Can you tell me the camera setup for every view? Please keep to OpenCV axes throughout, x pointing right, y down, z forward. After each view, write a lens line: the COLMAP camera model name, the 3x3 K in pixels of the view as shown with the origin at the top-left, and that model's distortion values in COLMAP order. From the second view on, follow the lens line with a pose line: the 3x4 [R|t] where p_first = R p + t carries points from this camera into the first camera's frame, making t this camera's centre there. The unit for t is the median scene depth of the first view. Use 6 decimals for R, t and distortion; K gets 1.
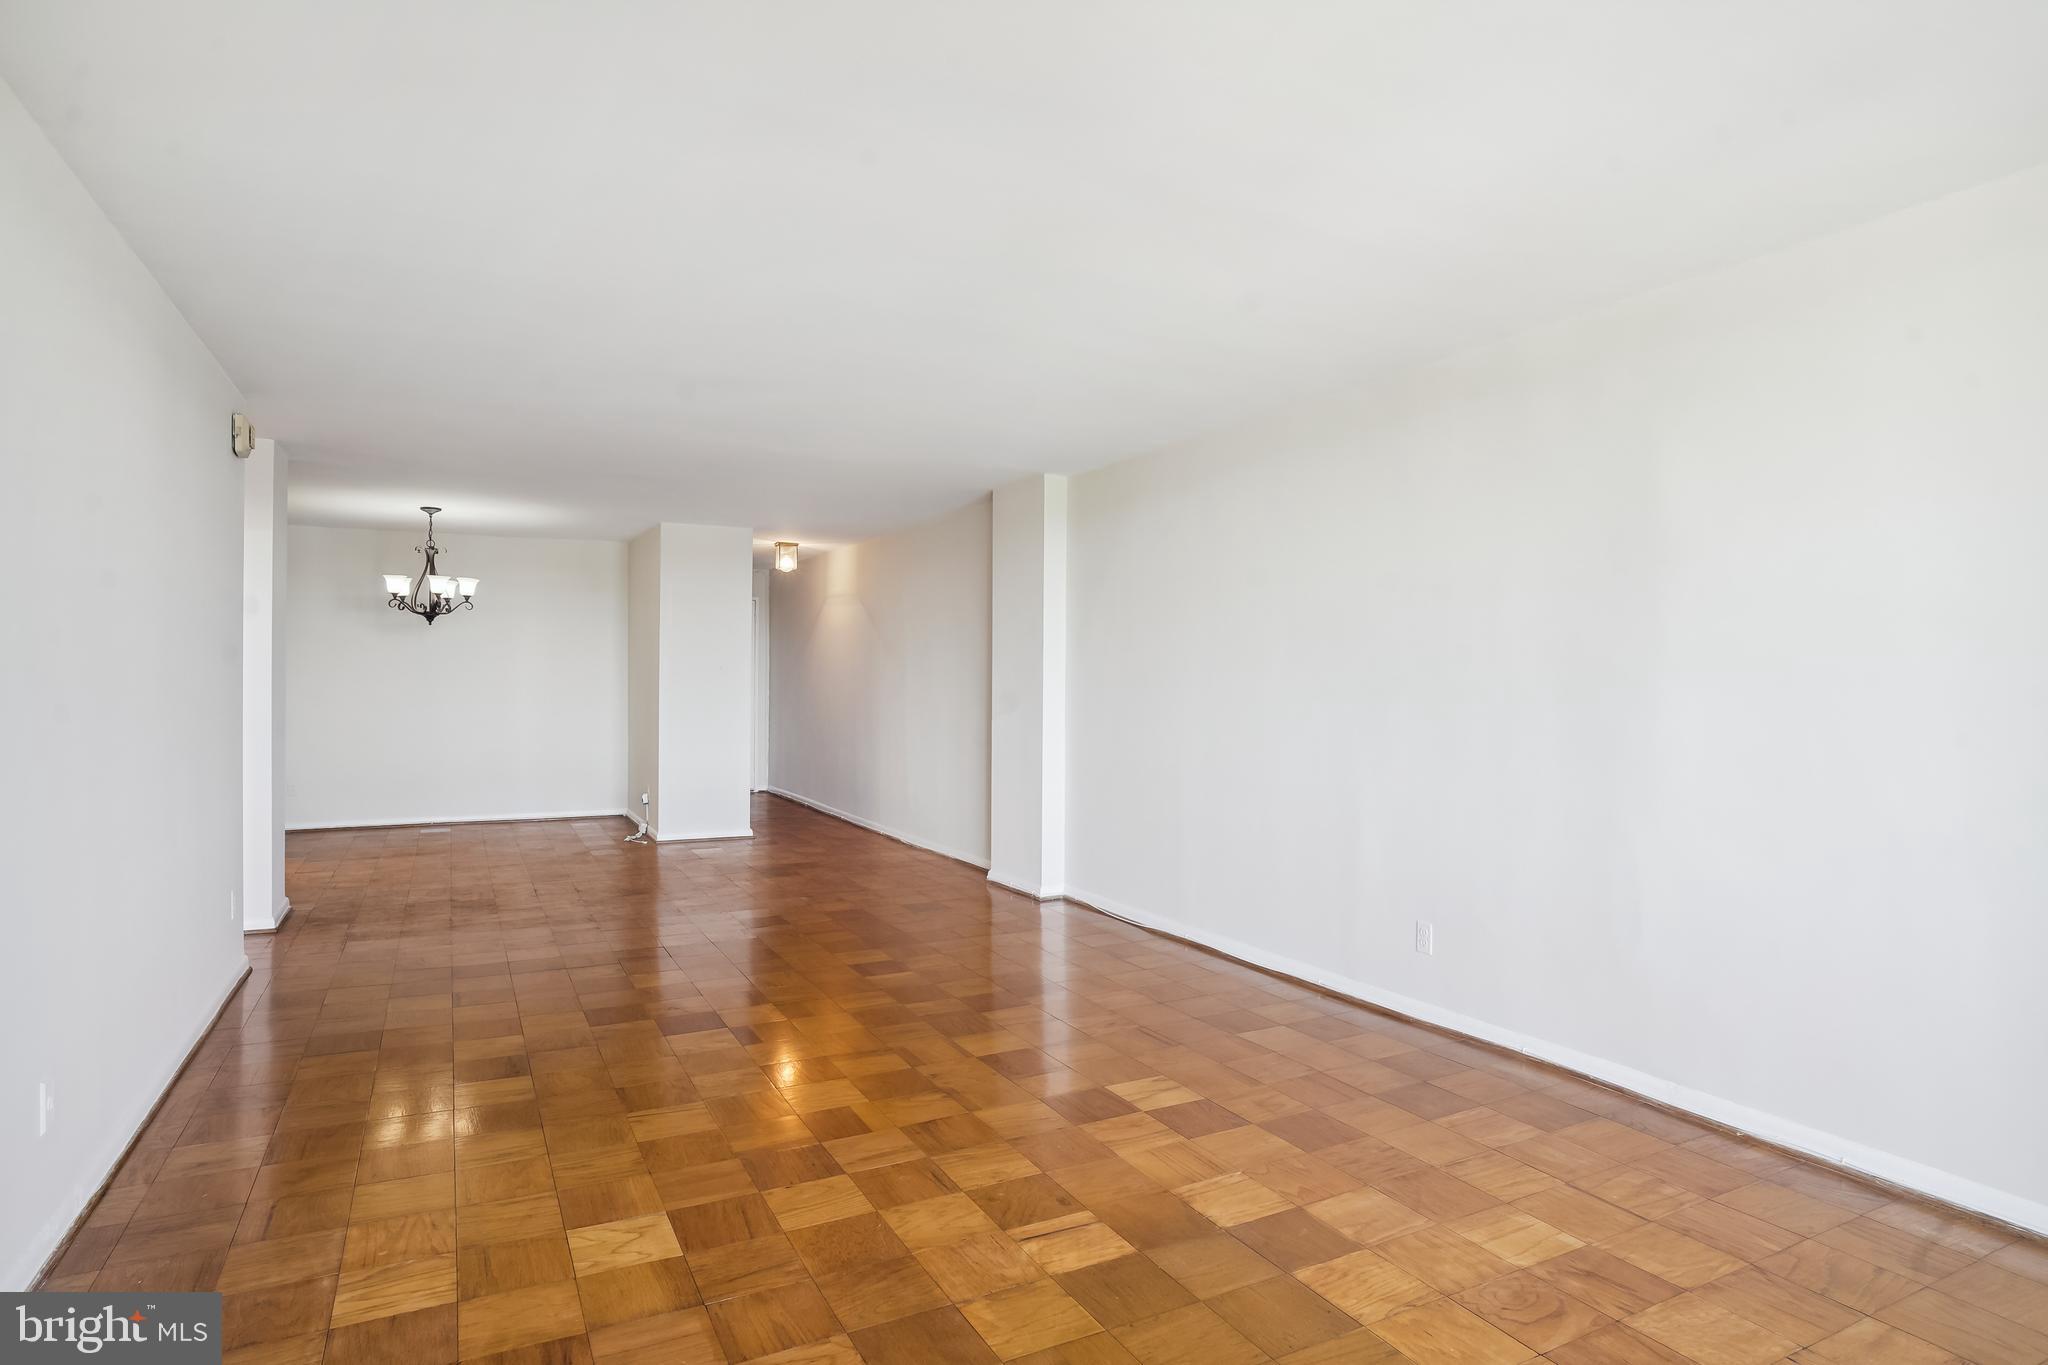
lens RADIAL K [[1094.6, 0, 1063.7], [0, 1094.6, 686.5], [0, 0, 1]] dist [-0.043756, 0.000728]
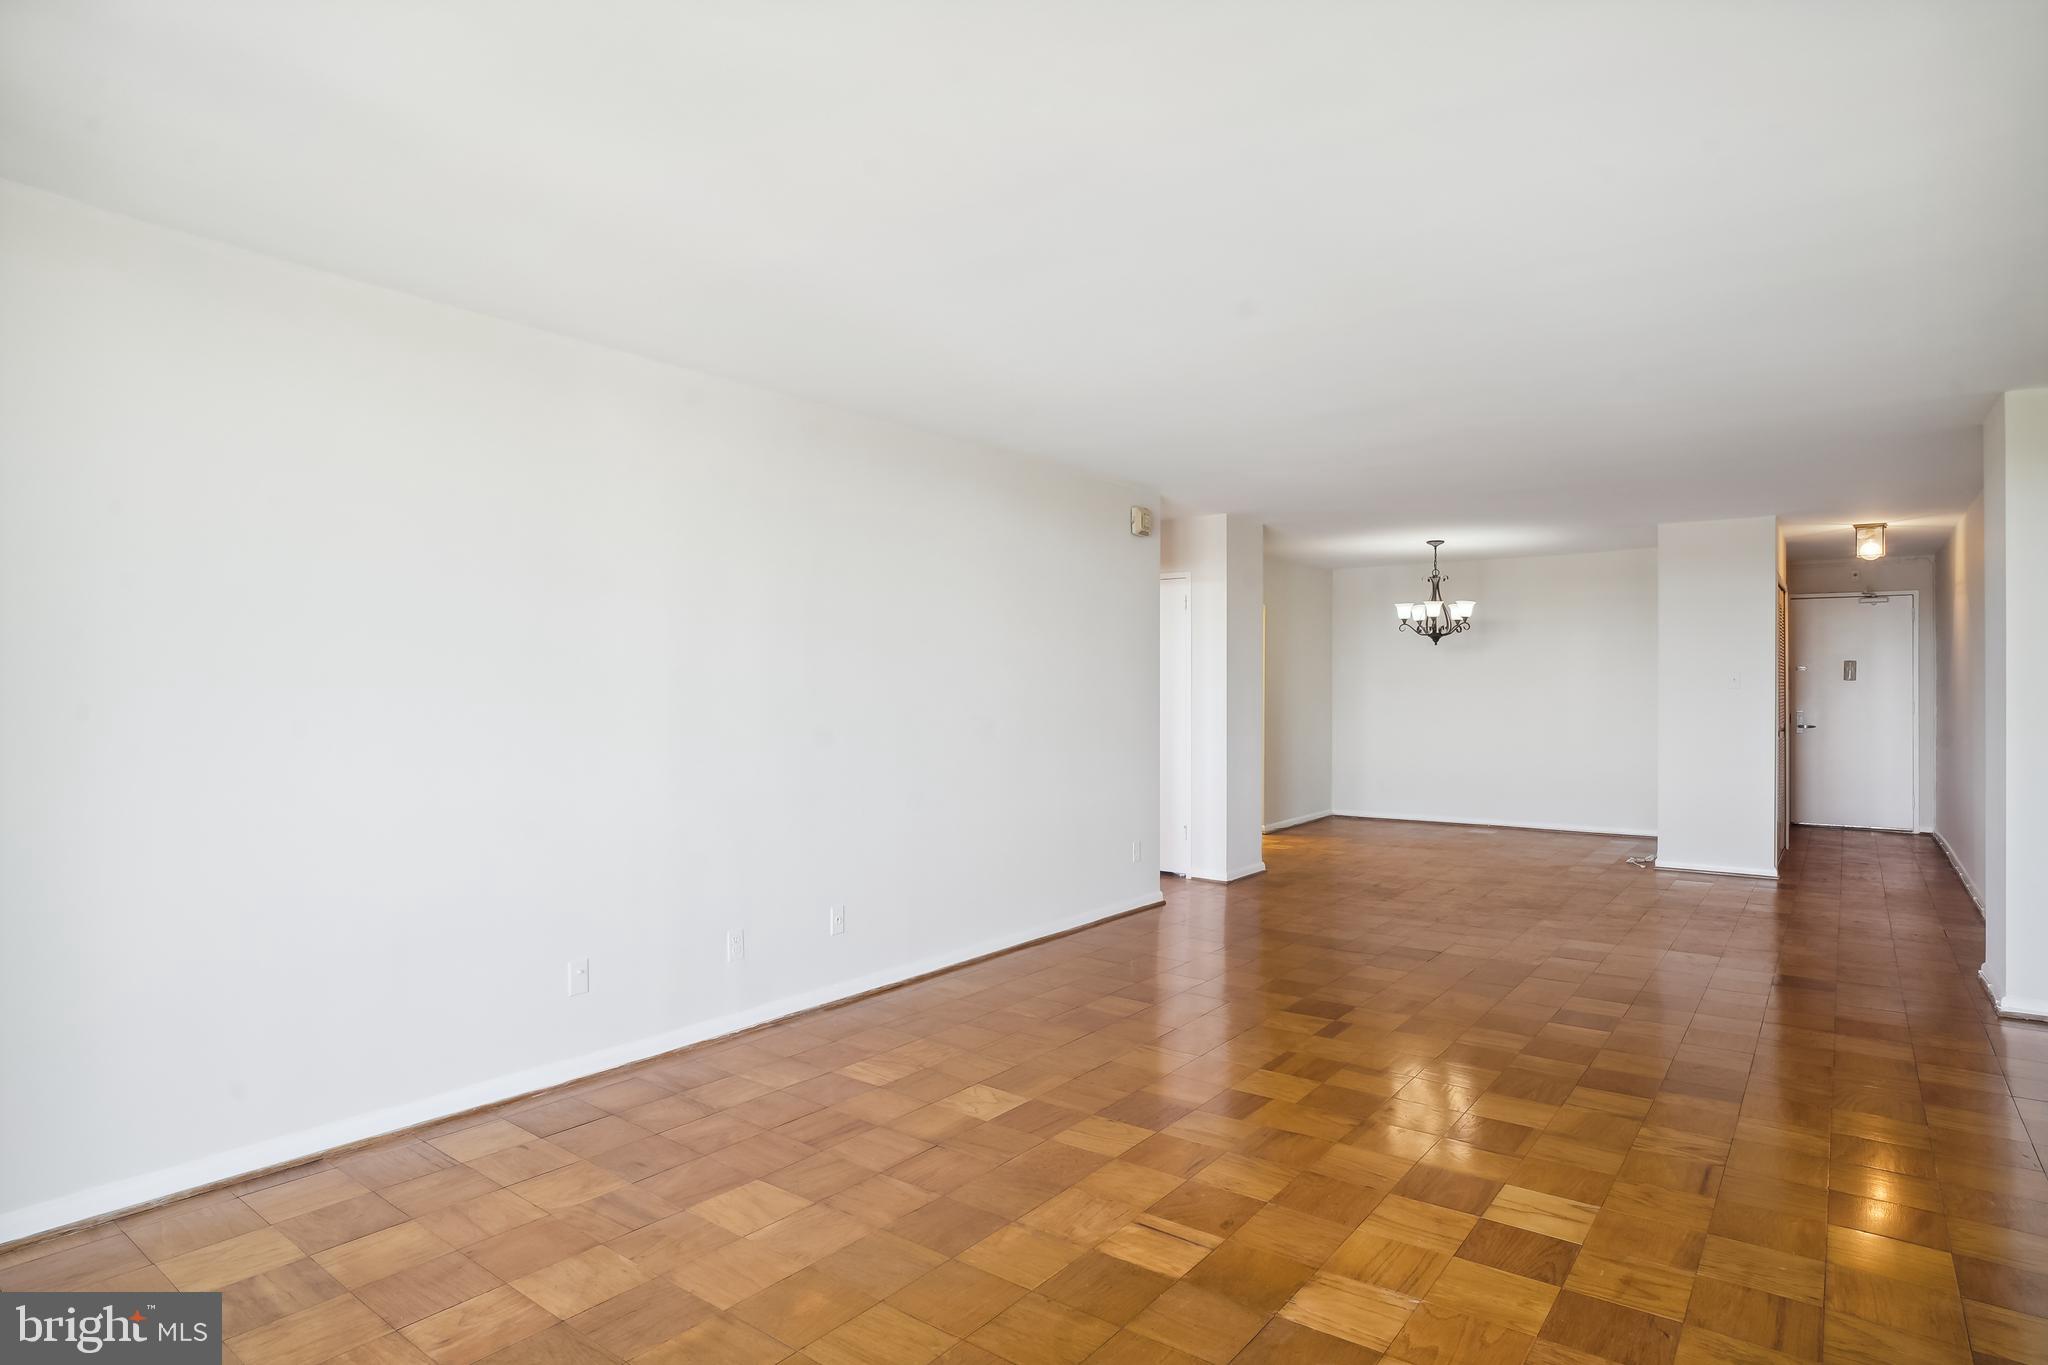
lens RADIAL K [[1083.8, 0, 1018.6], [0, 1083.8, 679.6], [0, 0, 1]] dist [-0.032760, 0.000725]
pose [[0.433634, -0.012323, -0.901005, 0.643788], [-0.005970, 0.999845, -0.016548, 0.000961], [0.901069, 0.012555, 0.433494, 0.327244]]
